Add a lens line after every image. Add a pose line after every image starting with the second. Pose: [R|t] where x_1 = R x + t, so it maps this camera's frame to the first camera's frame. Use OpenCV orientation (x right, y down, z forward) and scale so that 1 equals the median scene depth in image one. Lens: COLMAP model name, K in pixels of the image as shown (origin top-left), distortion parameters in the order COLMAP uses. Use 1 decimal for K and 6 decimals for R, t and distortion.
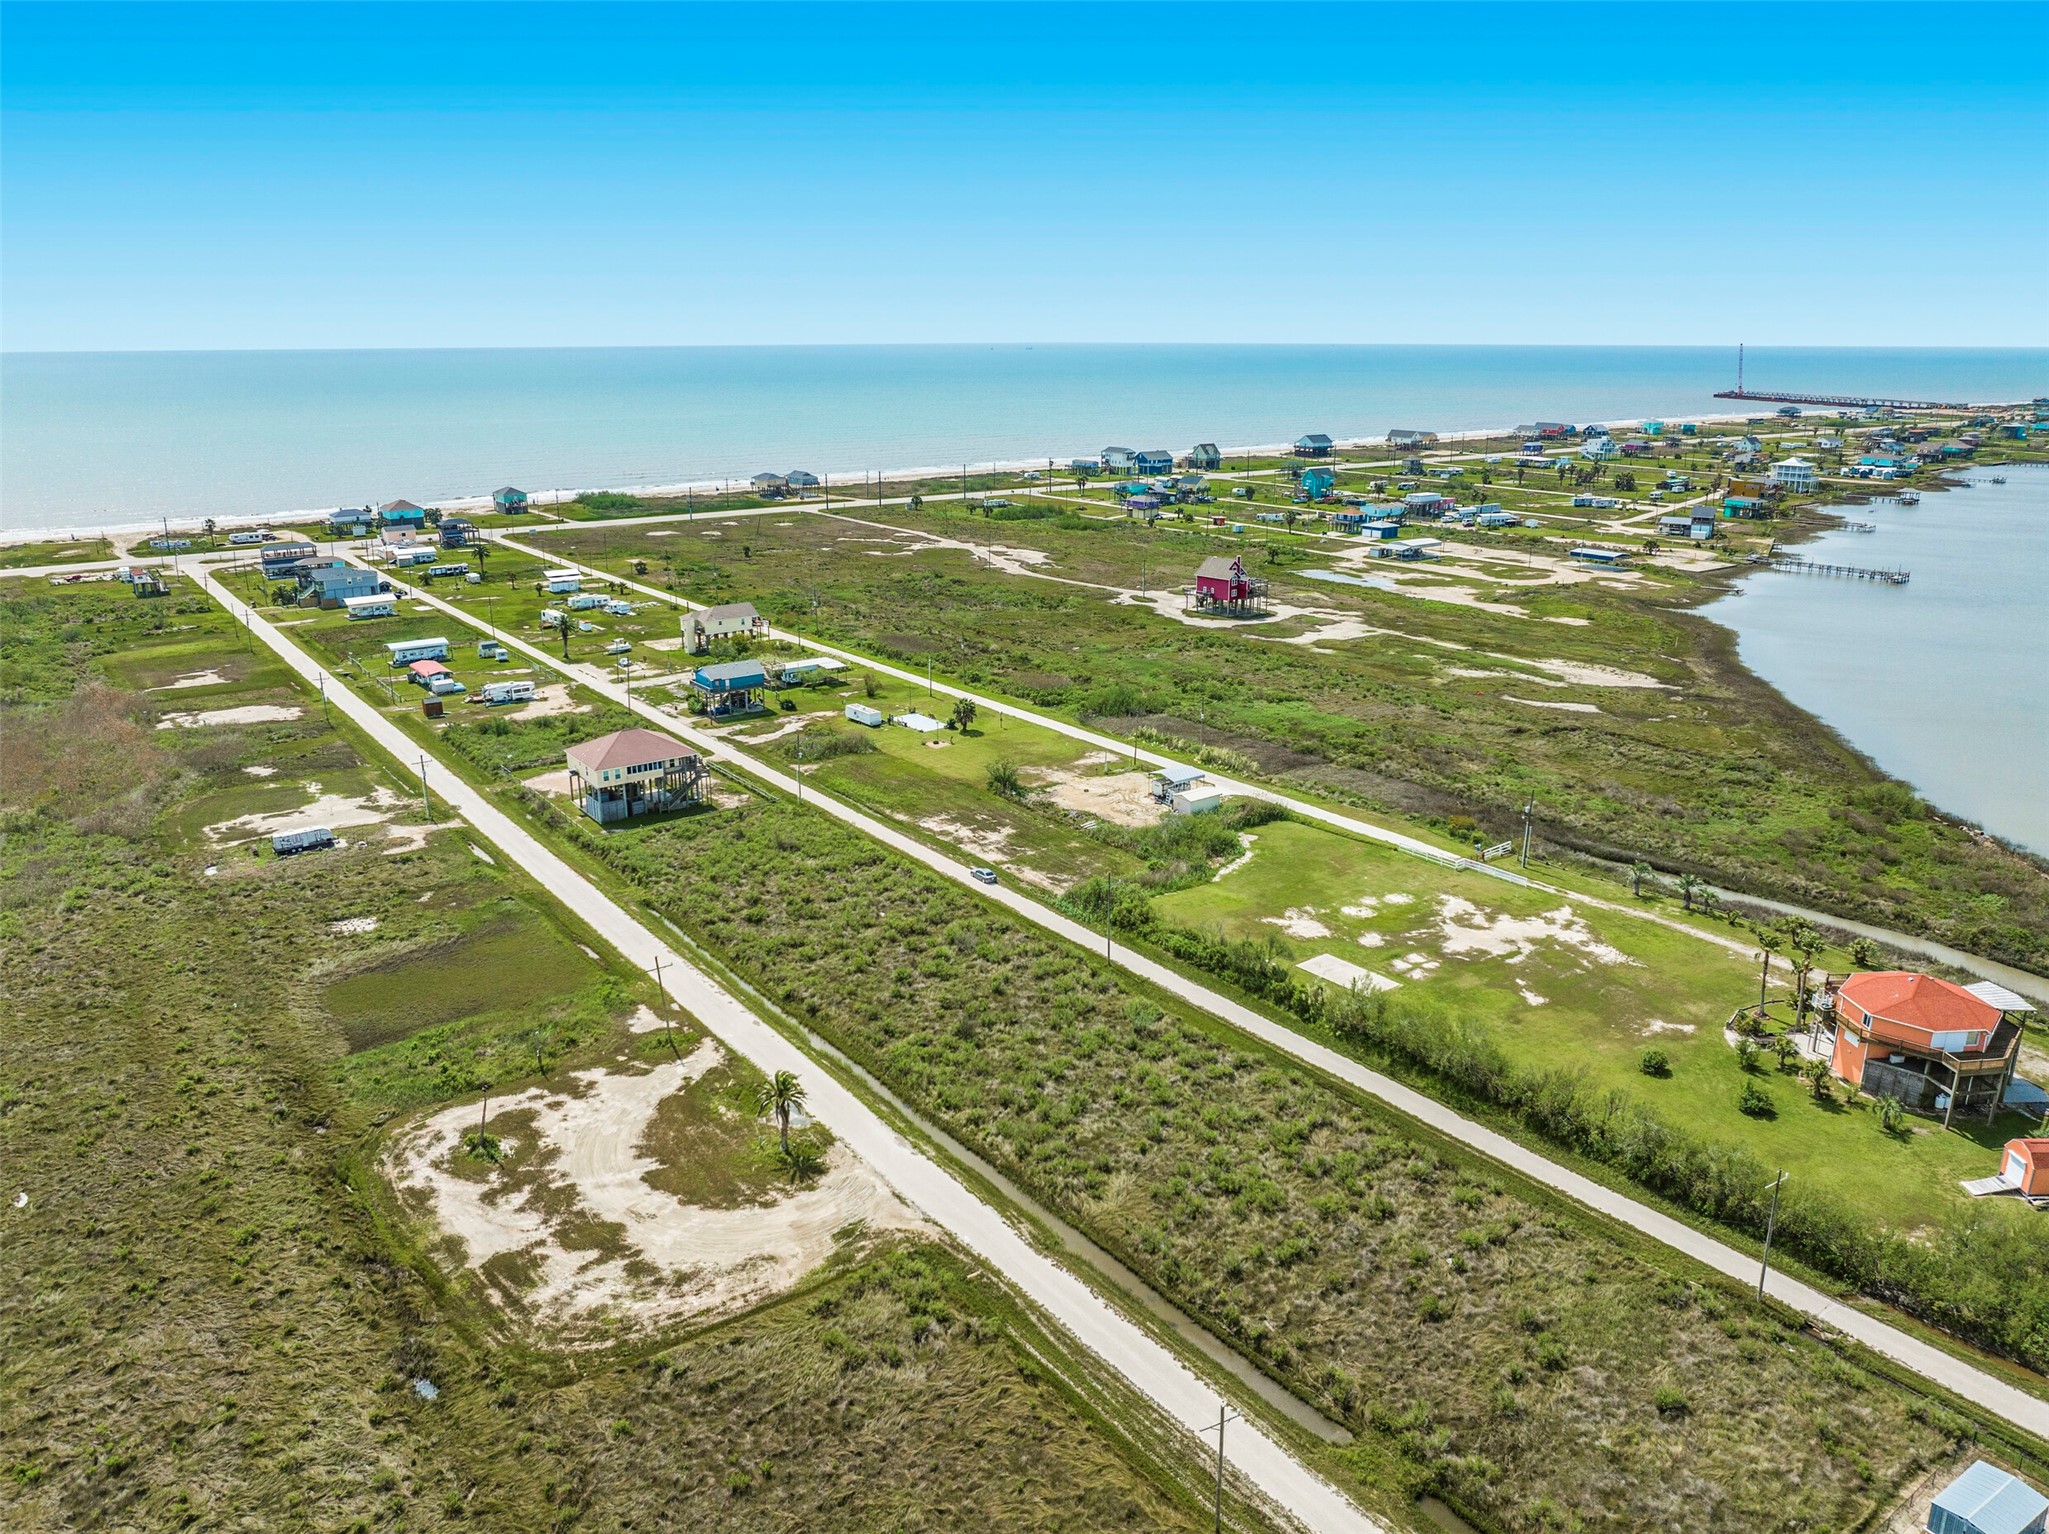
lens RADIAL K [[1440.5, 0, 1032.0], [0, 1440.5, 750.6], [0, 0, 1]] dist [-0.035241, 0.003601]
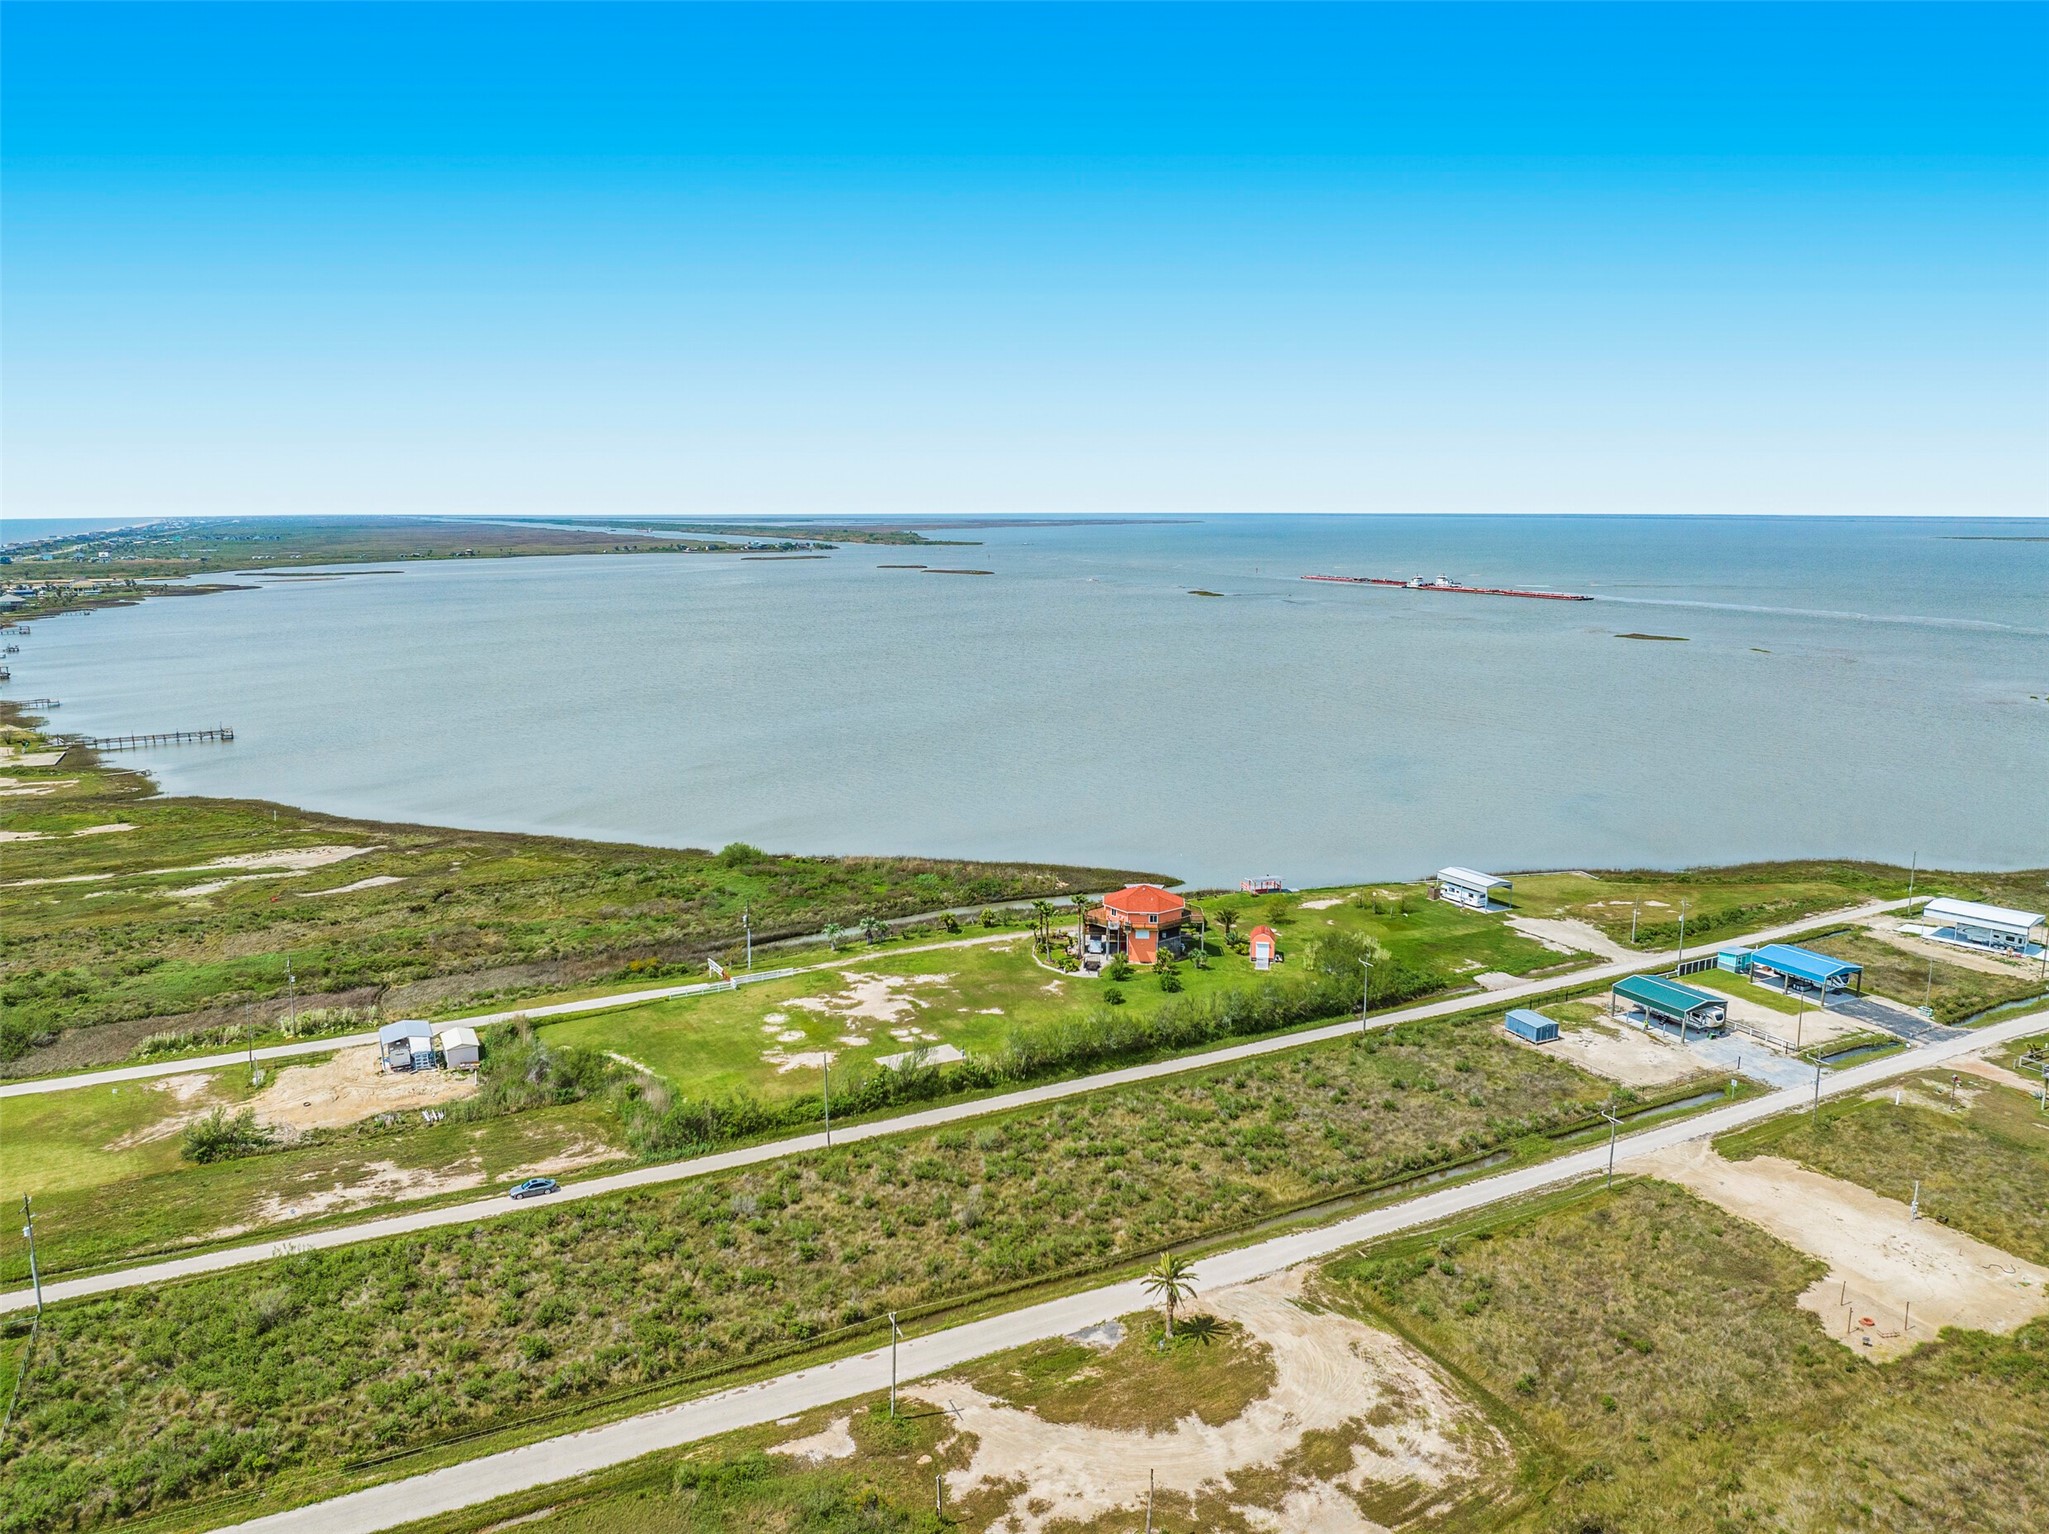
lens RADIAL K [[1440.5, 0, 1019.7], [0, 1440.5, 747.1], [0, 0, 1]] dist [-0.035241, 0.003601]
pose [[0.164706, -0.160460, 0.973203, -0.759674], [0.272955, 0.955560, 0.111356, -0.168086], [-0.947823, 0.247300, 0.201185, 0.575132]]
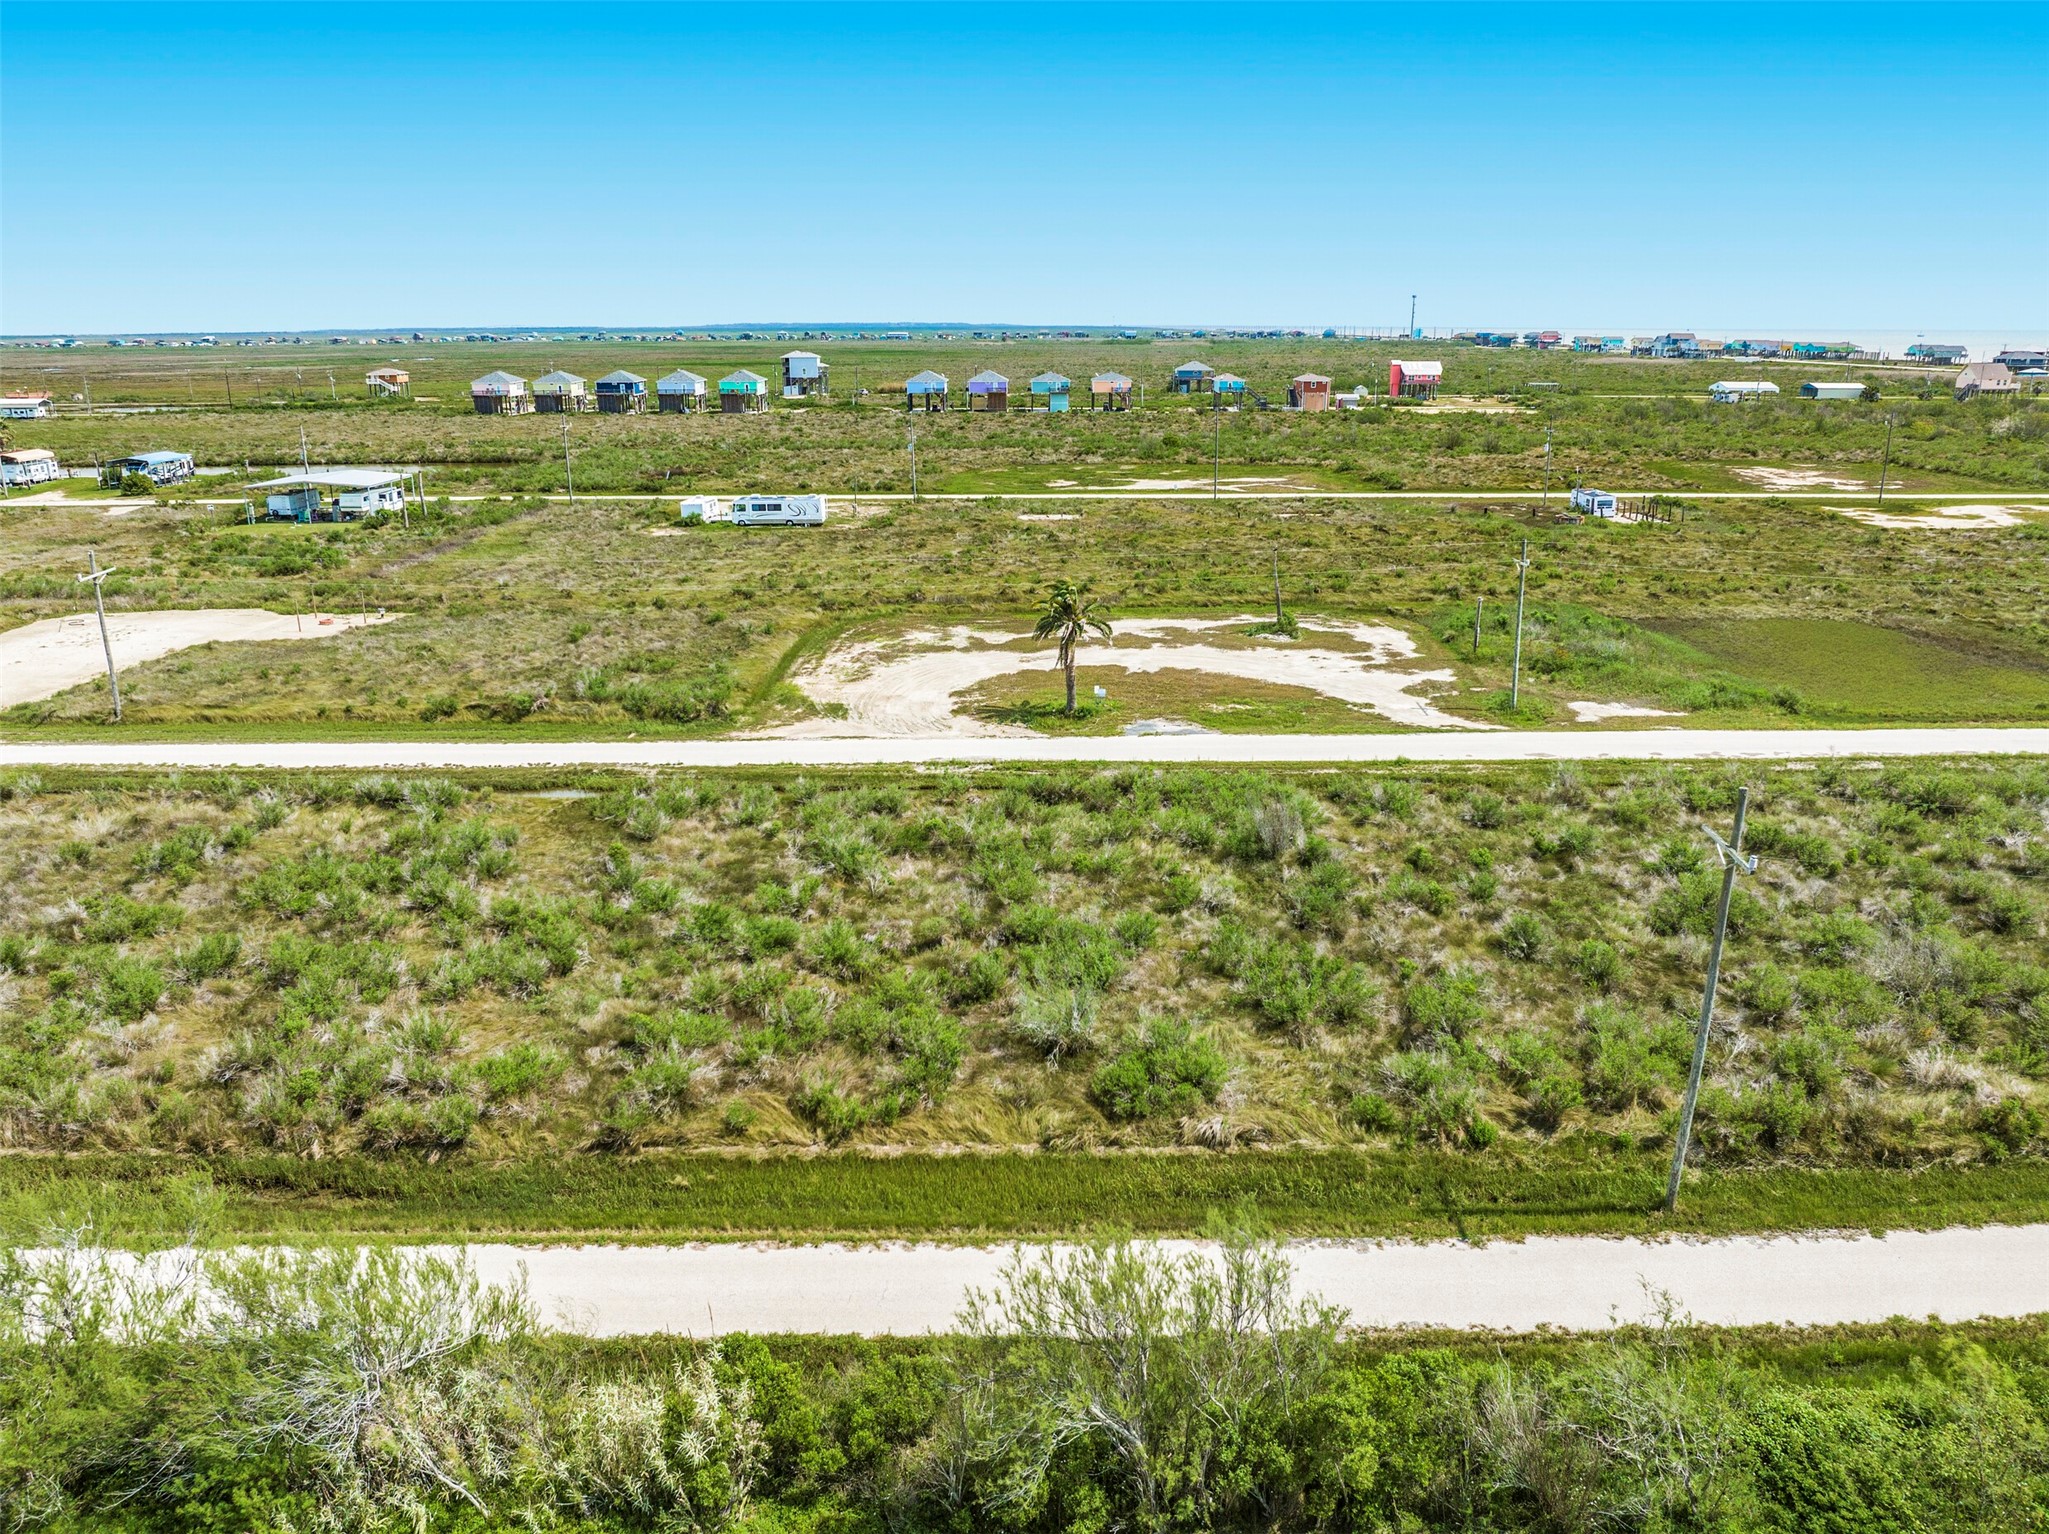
lens RADIAL K [[1440.5, 0, 1023.3], [0, 1440.5, 760.3], [0, 0, 1]] dist [-0.035241, 0.003601]
pose [[-0.589794, 0.238137, -0.771643, 0.247161], [-0.220585, 0.871687, 0.437612, 0.013383], [0.776843, 0.428314, -0.461586, 0.924306]]
